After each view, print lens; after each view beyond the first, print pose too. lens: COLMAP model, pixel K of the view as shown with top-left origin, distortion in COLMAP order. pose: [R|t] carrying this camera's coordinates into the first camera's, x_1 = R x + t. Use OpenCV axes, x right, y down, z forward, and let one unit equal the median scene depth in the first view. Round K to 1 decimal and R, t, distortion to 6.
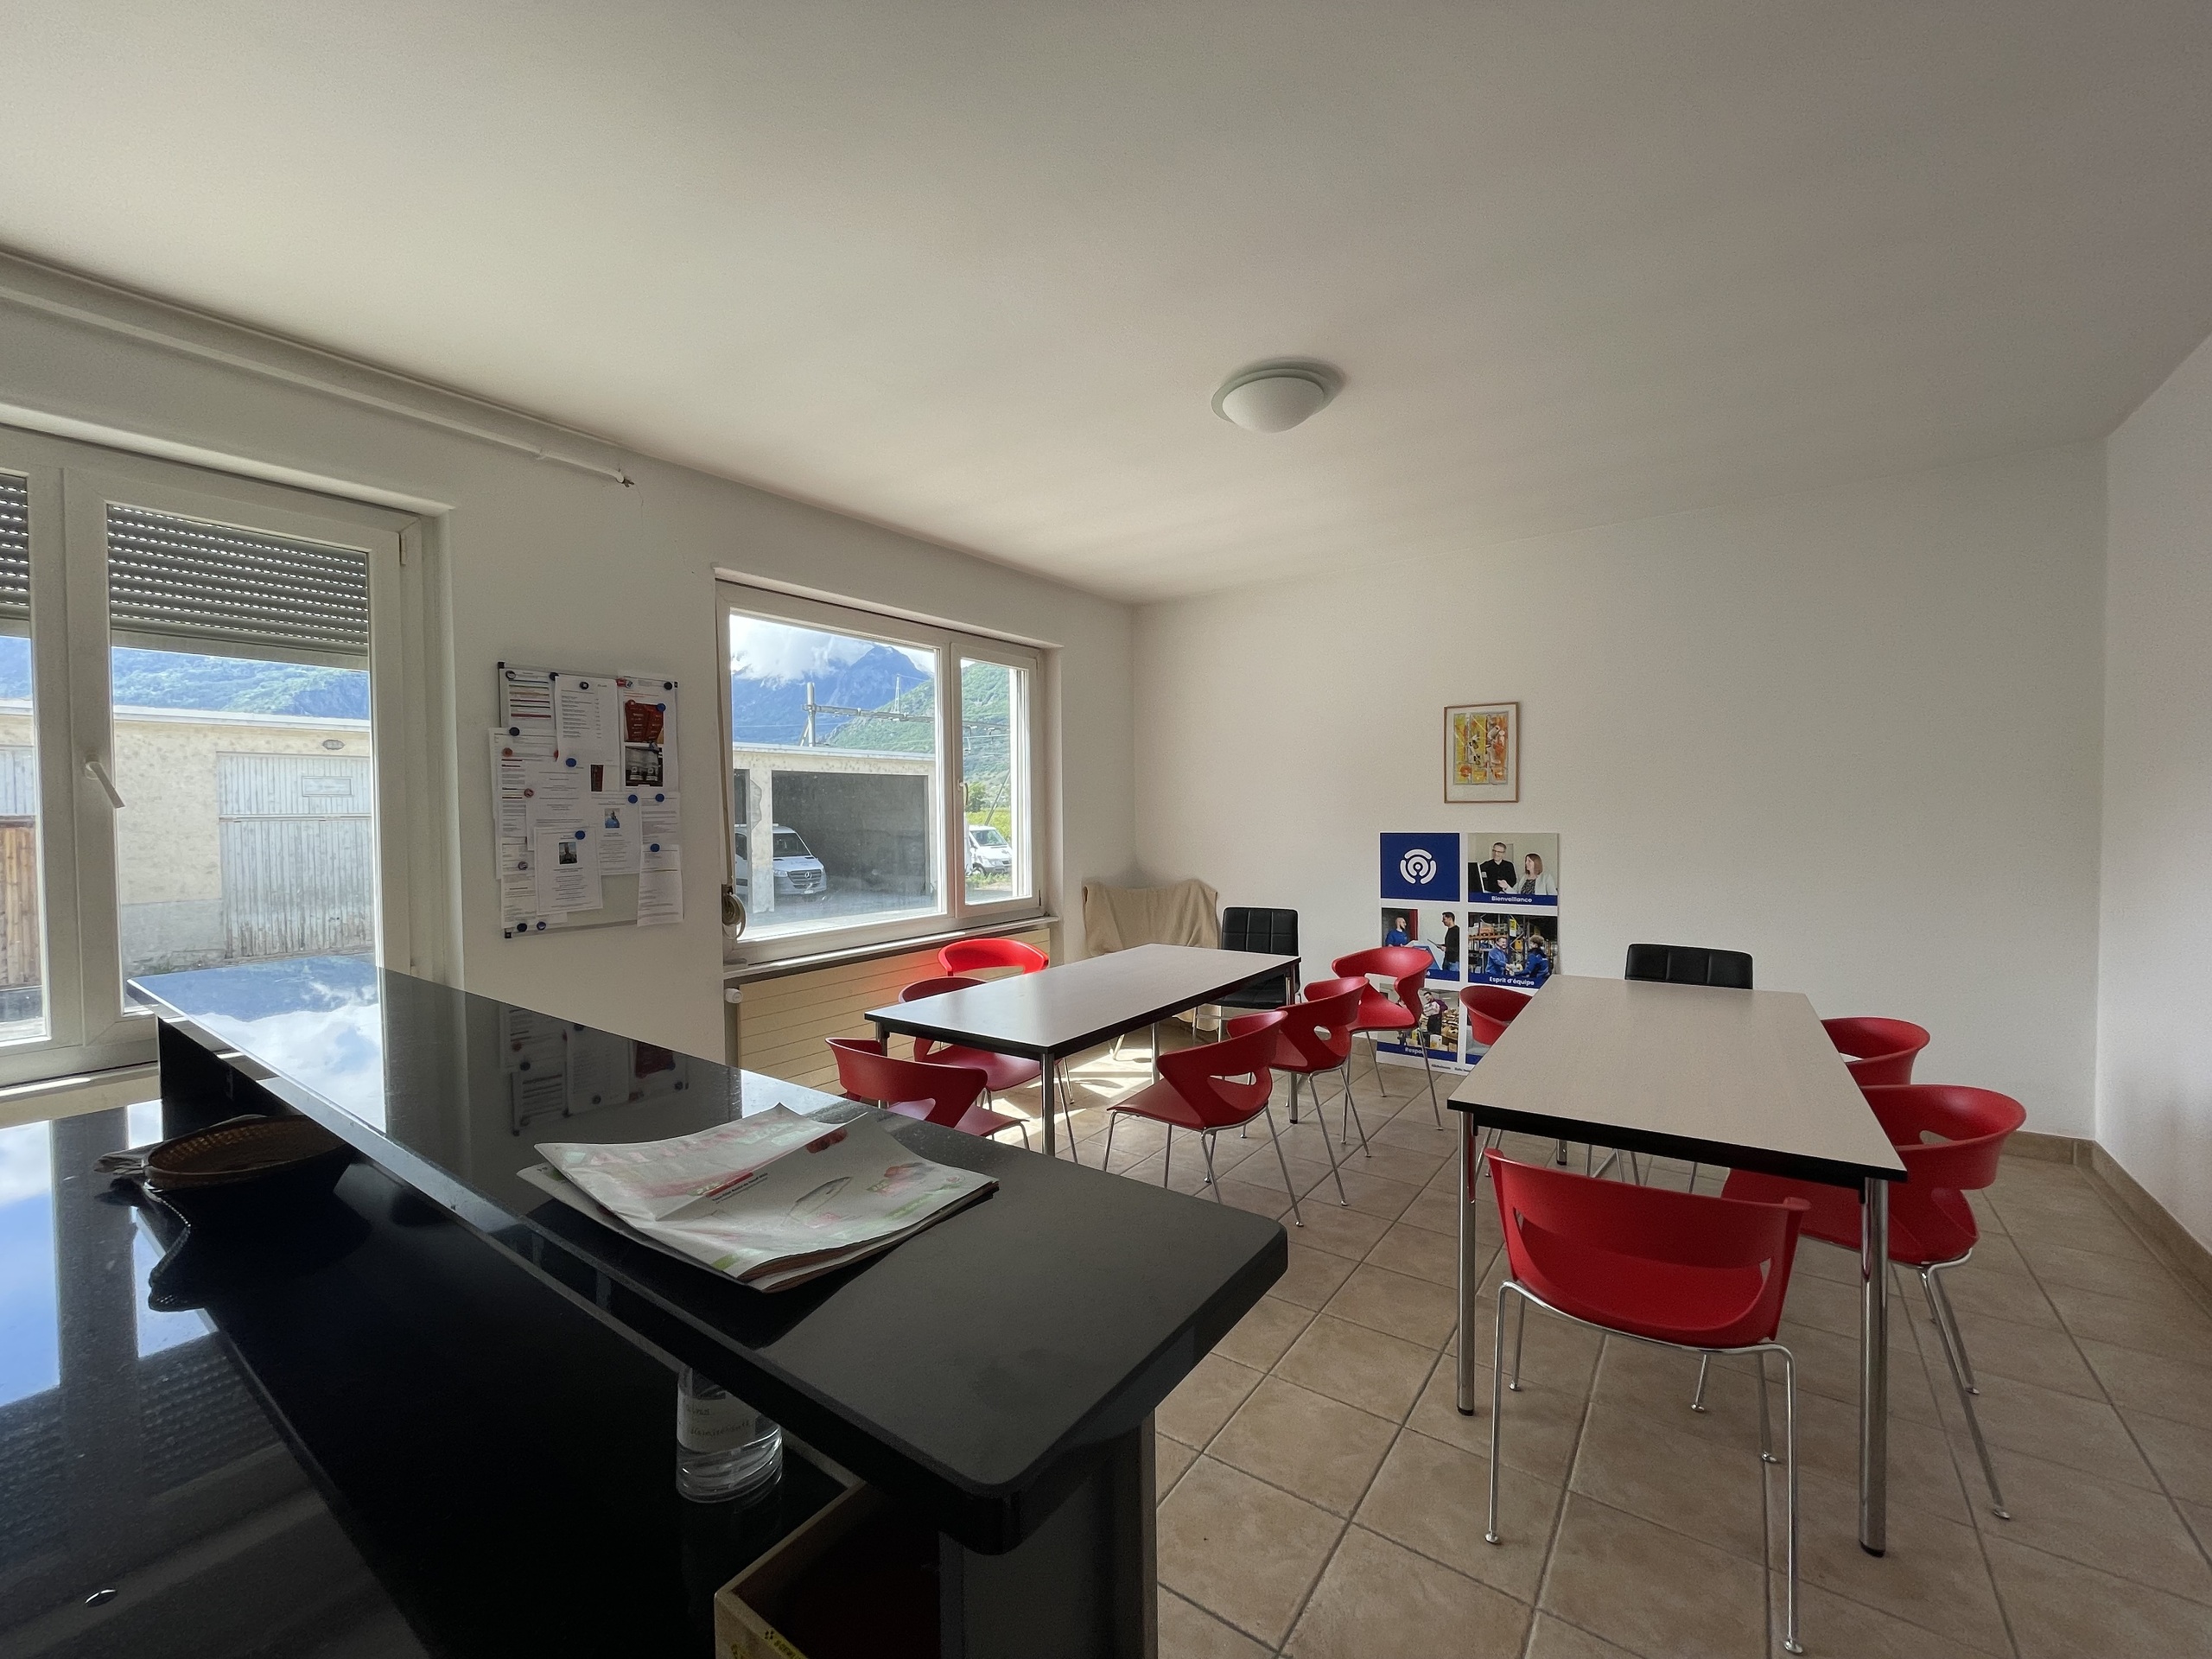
lens RADIAL K [[890.3, 0, 1109.0], [0, 890.3, 823.9], [0, 0, 1]] dist [0.000285, -0.000433]
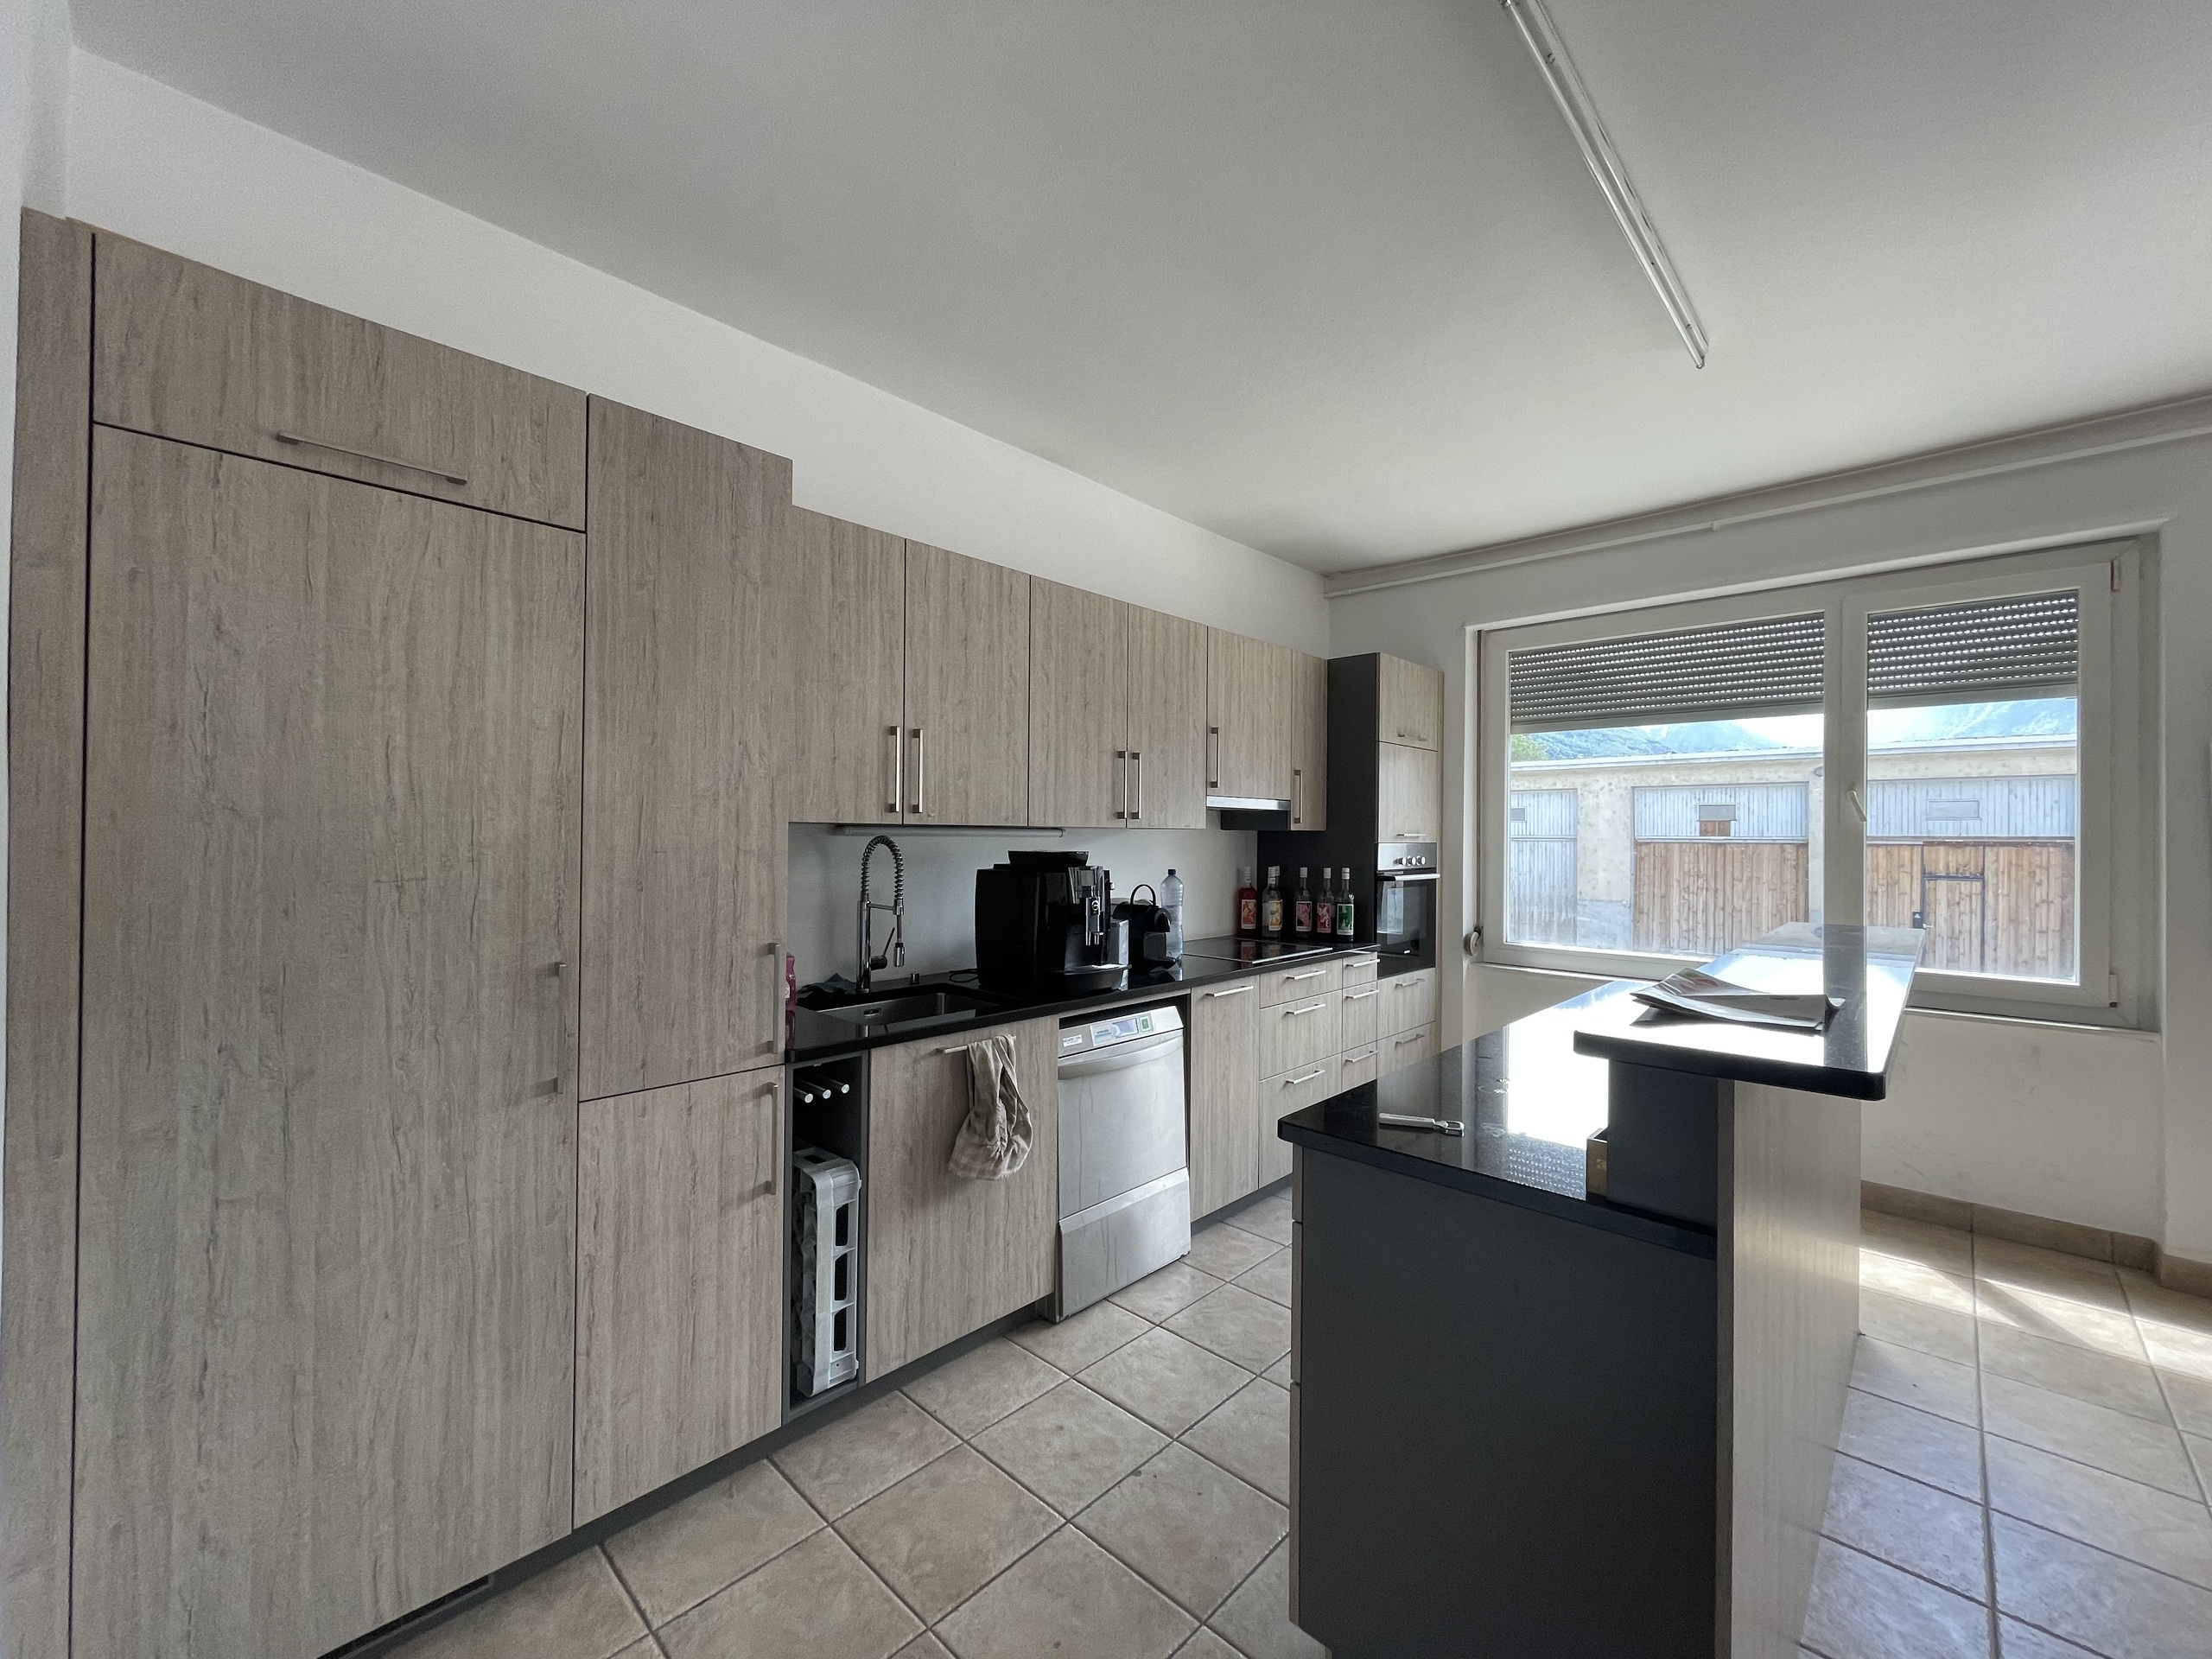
lens RADIAL K [[890.3, 0, 1107.1], [0, 890.3, 827.0], [0, 0, 1]] dist [0.000285, -0.000433]
pose [[-0.141585, 0.002923, -0.989922, 0.427975], [-0.028934, 0.999556, 0.007089, 0.016763], [0.989503, 0.029646, -0.141437, -0.024219]]
